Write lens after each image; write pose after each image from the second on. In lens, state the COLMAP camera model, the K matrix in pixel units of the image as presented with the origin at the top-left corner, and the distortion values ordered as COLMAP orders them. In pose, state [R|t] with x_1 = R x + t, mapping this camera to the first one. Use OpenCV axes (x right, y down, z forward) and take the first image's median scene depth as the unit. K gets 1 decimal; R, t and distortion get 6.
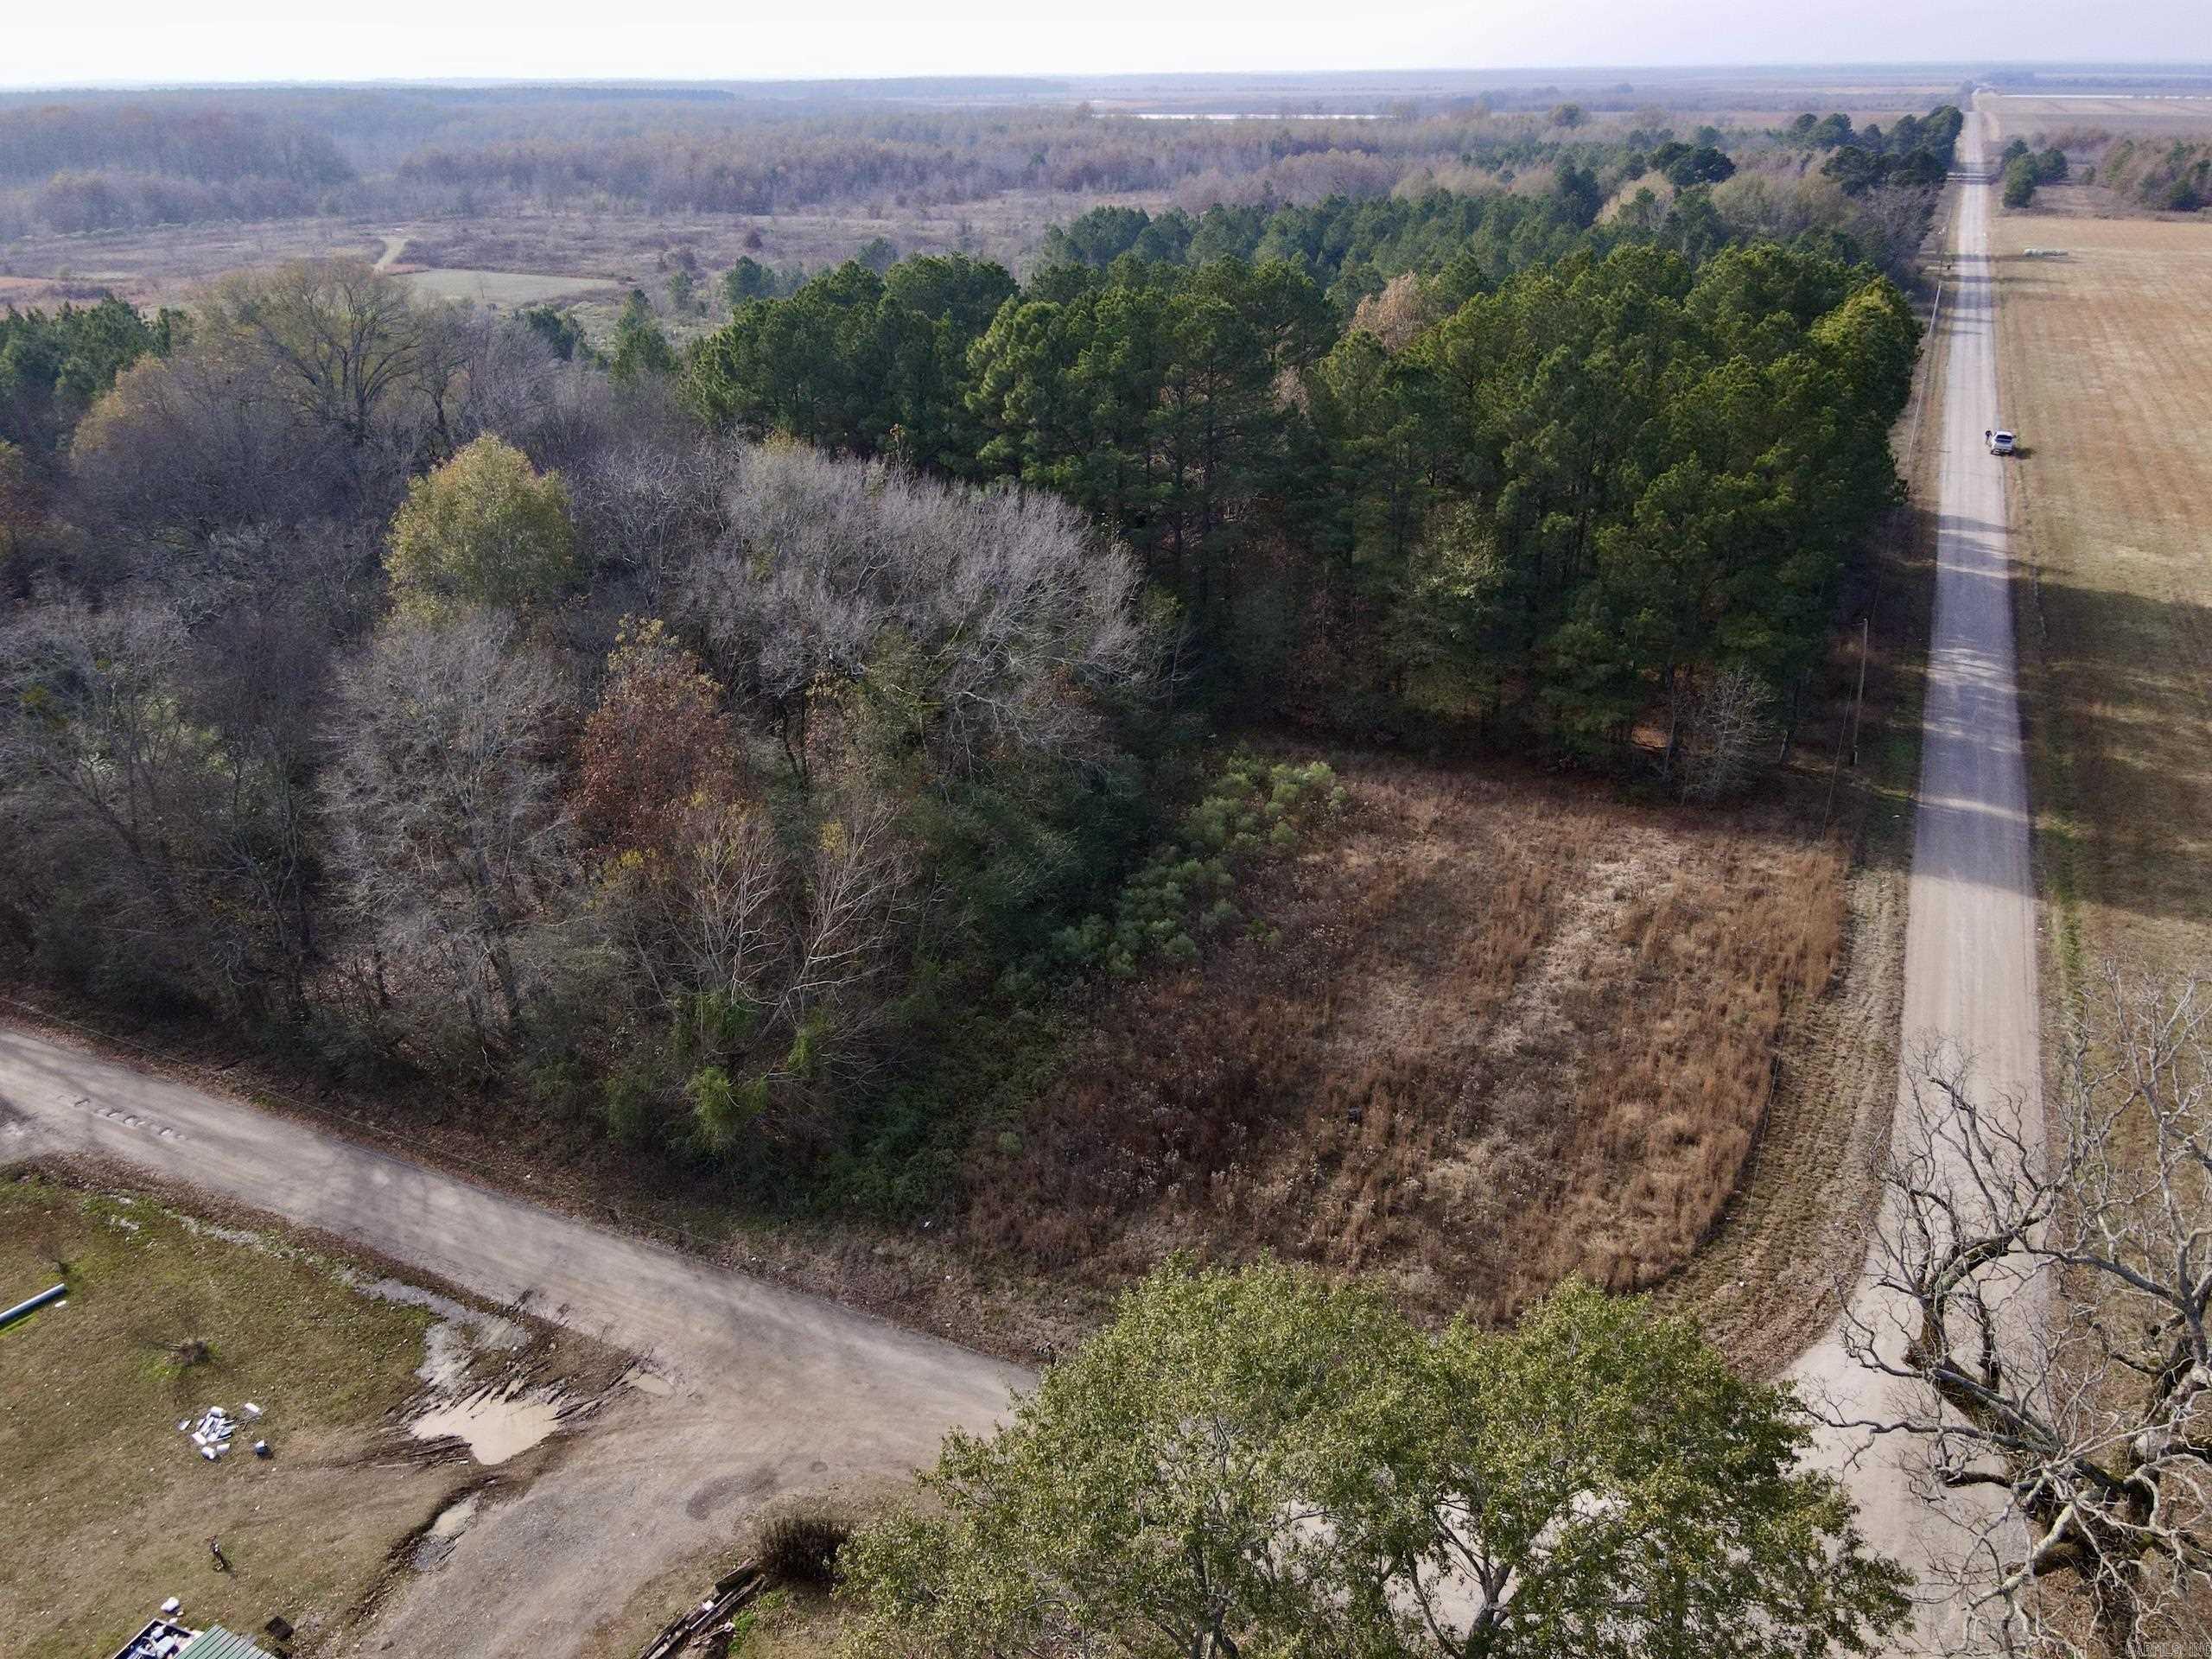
lens RADIAL K [[1622.0, 0, 1106.0], [0, 1622.0, 829.5], [0, 0, 1]] dist [0.017354, 0.008766]
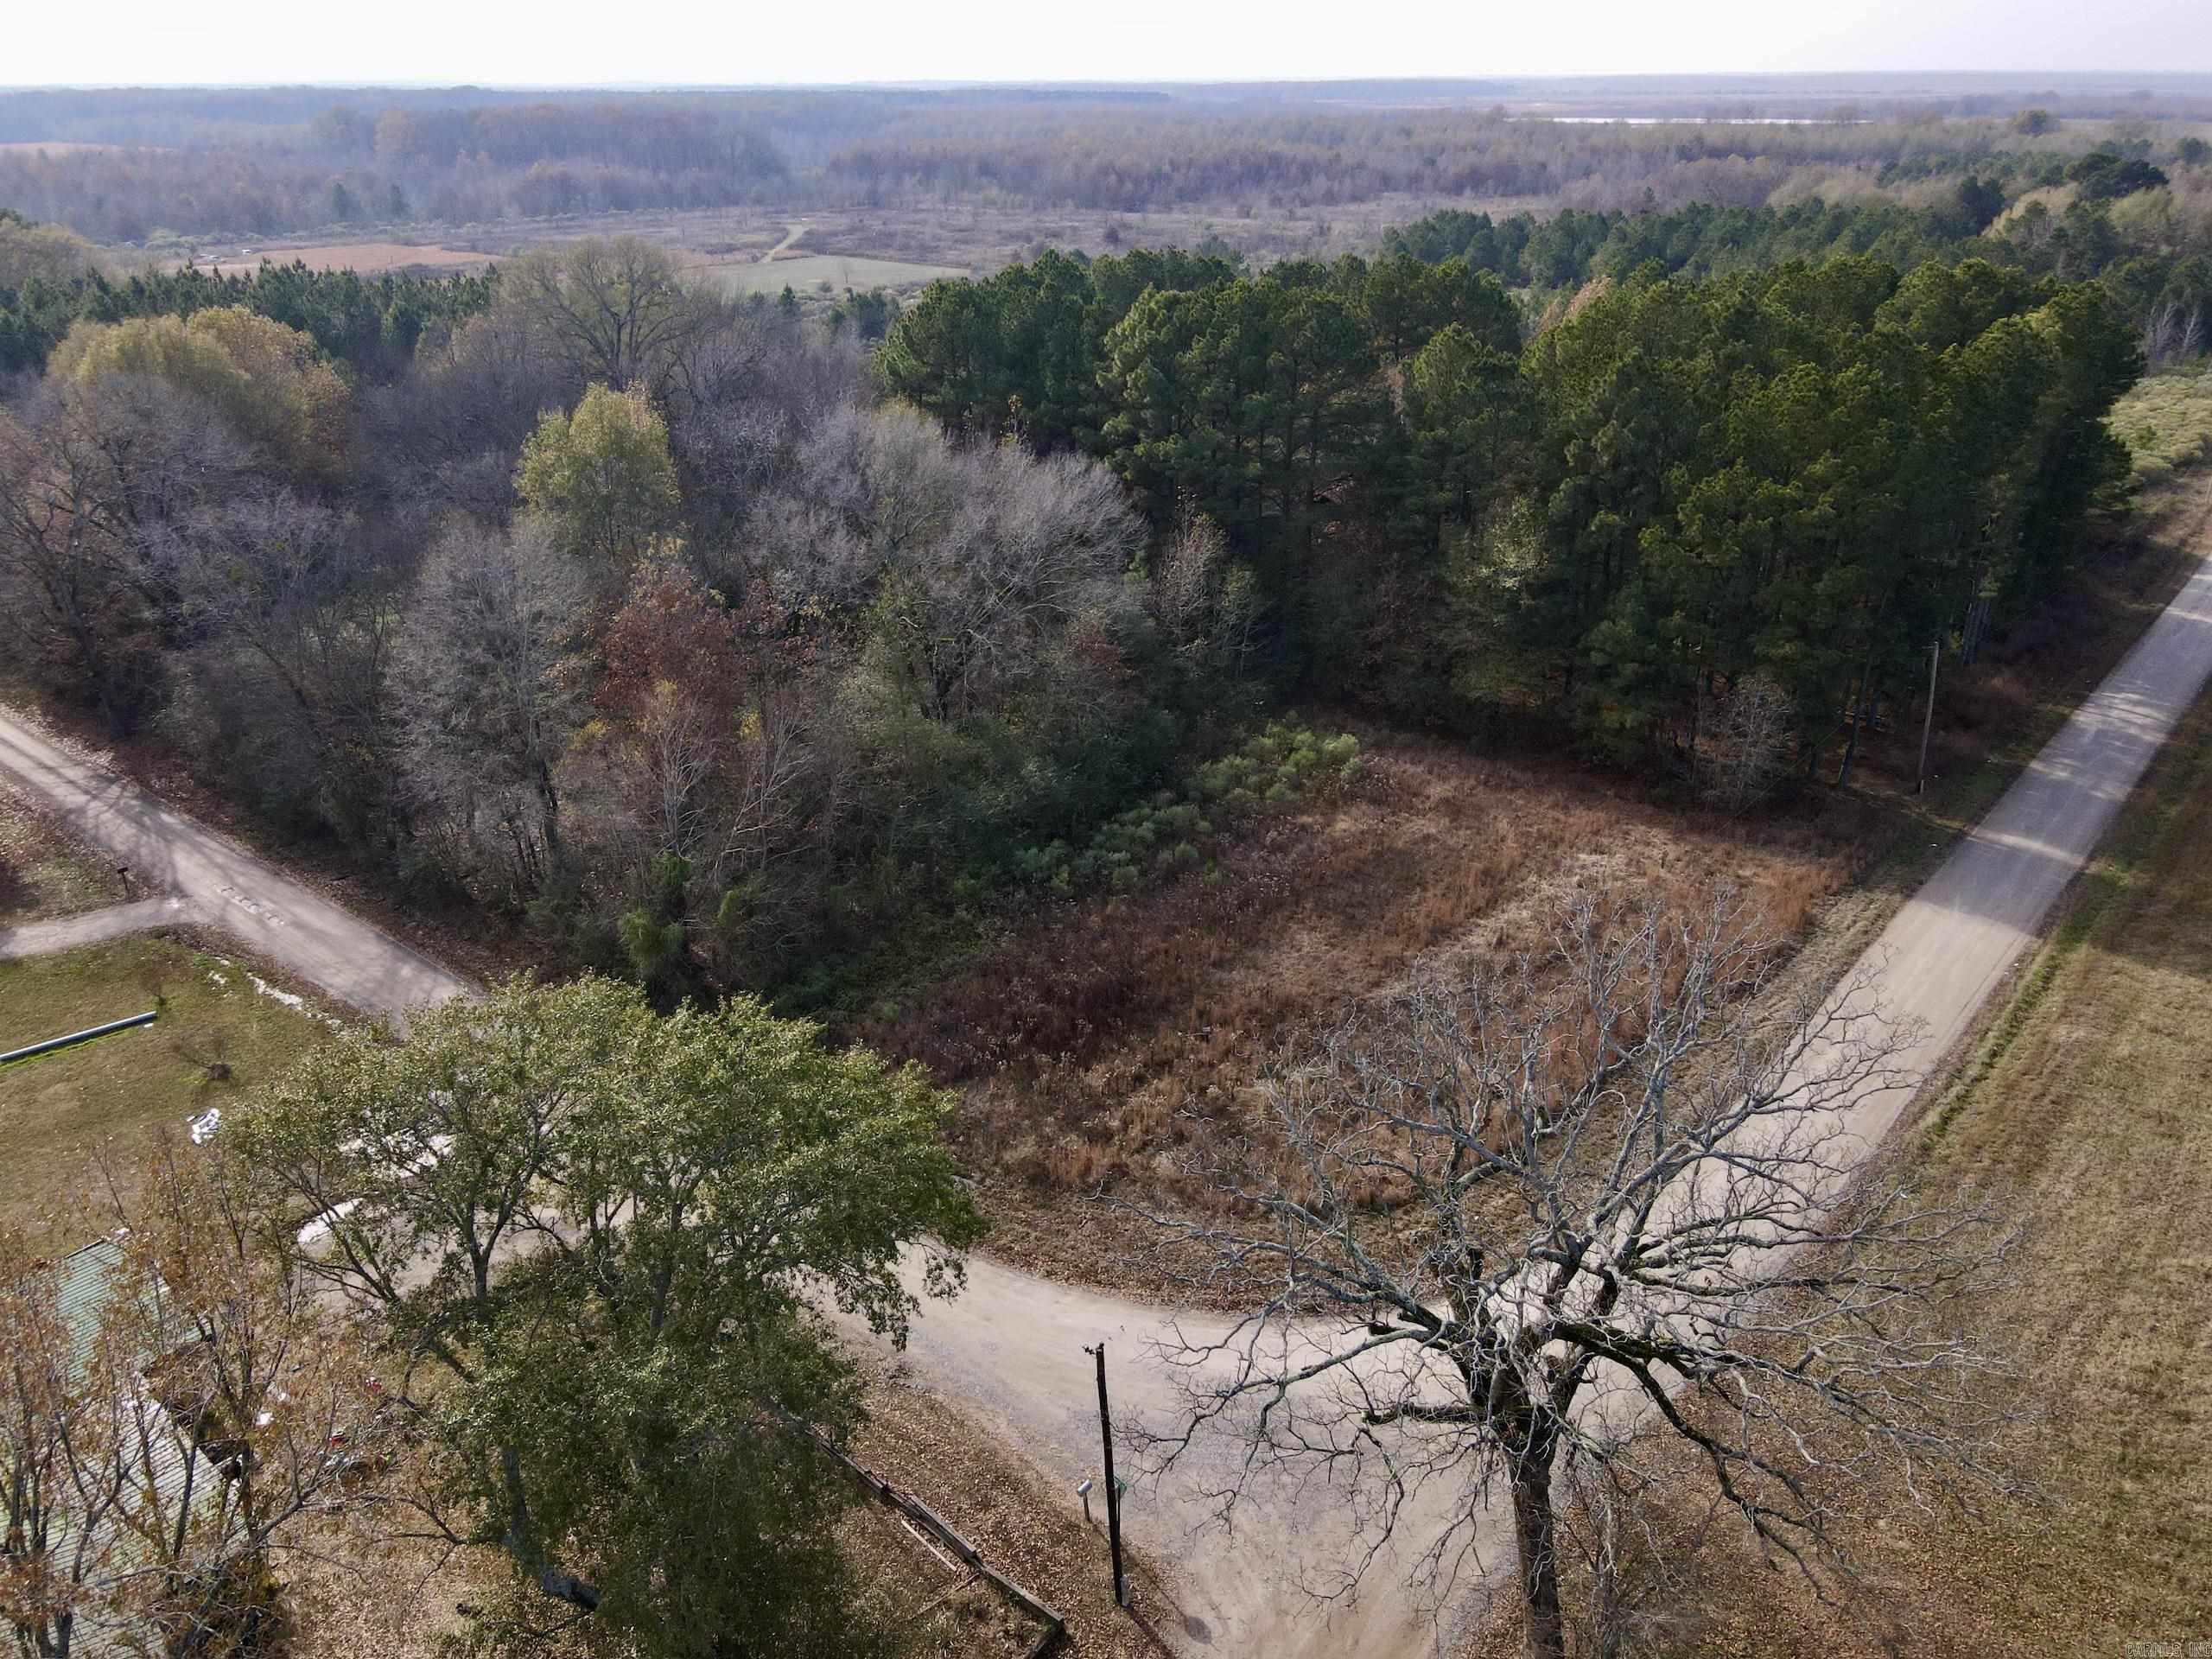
lens RADIAL K [[1576.3, 0, 1051.0], [0, 1576.3, 832.8], [0, 0, 1]] dist [0.019238, 0.000053]
pose [[0.970174, 0.108801, -0.216622, 0.175964], [-0.106334, 0.994063, 0.023047, 0.018706], [0.217844, 0.000674, 0.975983, -0.040158]]
